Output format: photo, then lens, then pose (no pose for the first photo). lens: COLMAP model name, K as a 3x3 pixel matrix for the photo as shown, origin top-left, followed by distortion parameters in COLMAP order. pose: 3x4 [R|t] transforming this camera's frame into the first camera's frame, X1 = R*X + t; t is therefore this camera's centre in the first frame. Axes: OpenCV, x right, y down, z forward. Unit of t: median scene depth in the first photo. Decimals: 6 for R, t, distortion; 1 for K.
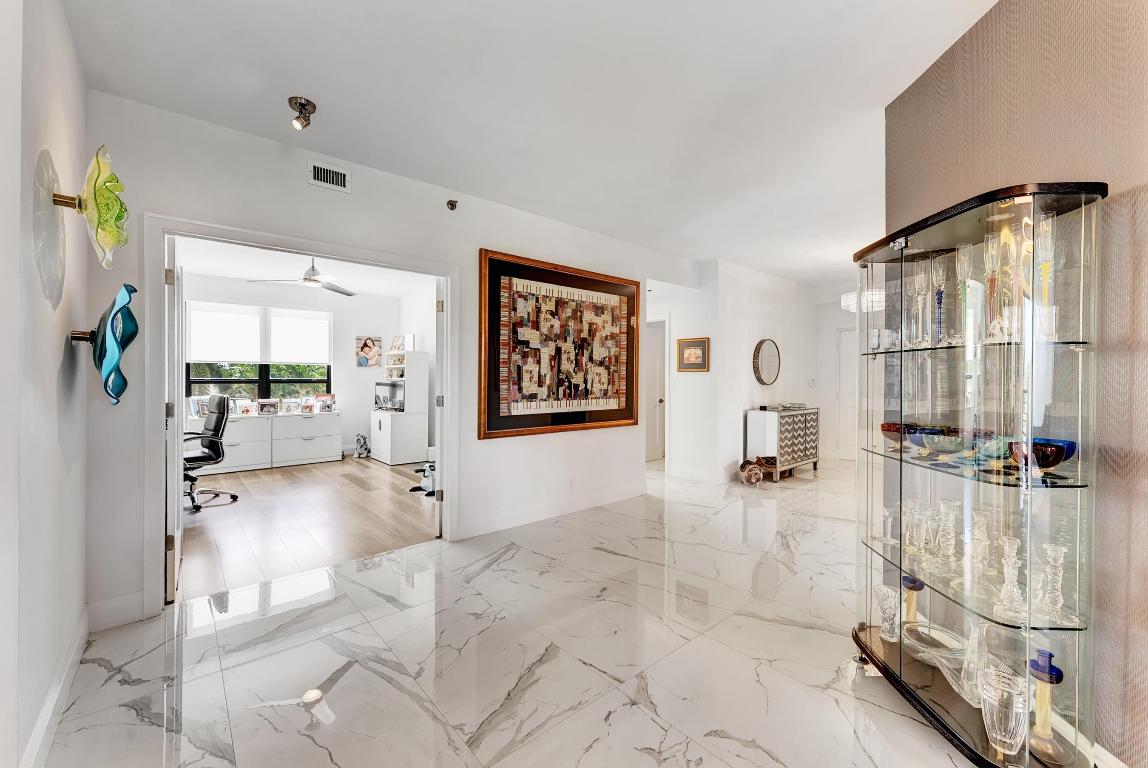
lens RADIAL K [[471.7, 0, 574.0], [0, 471.7, 384.0], [0, 0, 1]] dist [-0.000763, -0.000005]
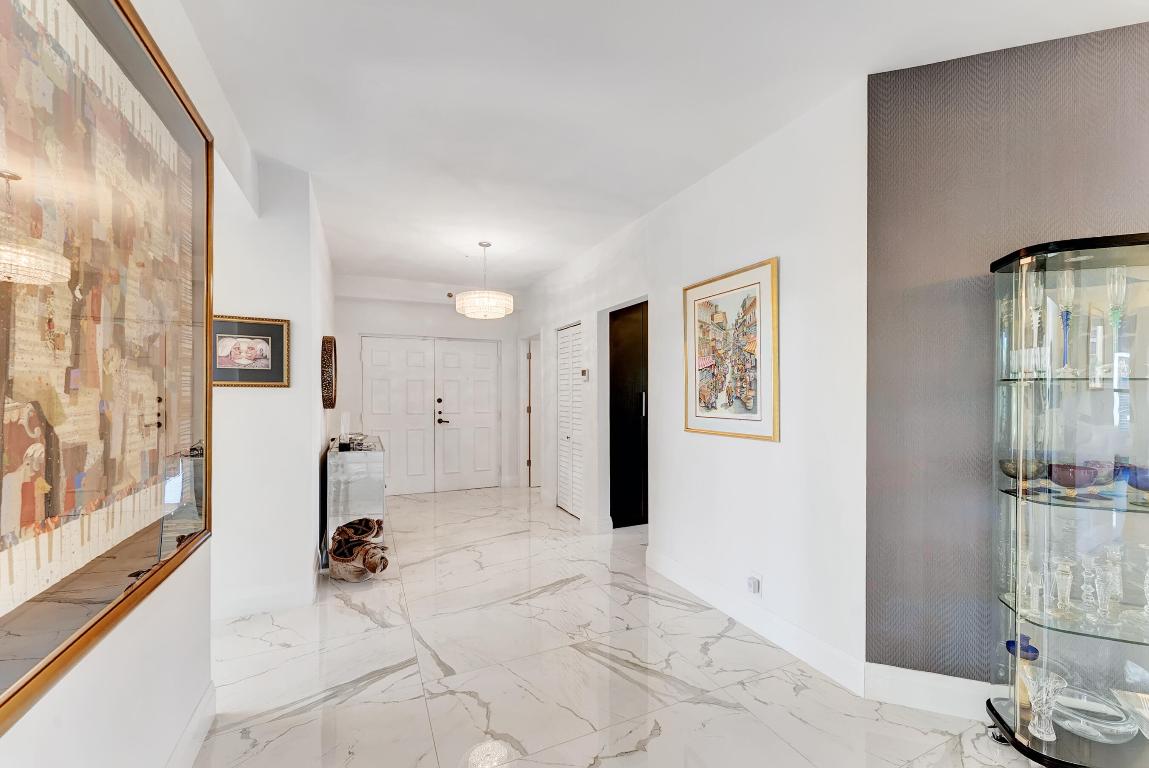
lens RADIAL K [[447.8, 0, 574.5], [0, 447.8, 384.0], [0, 0, 1]] dist [0.000372, 0.000078]
pose [[0.237656, 0.022764, 0.971083, -0.112832], [-0.001343, 0.999732, -0.023107, -0.019007], [-0.971348, 0.004188, 0.237623, 0.581279]]
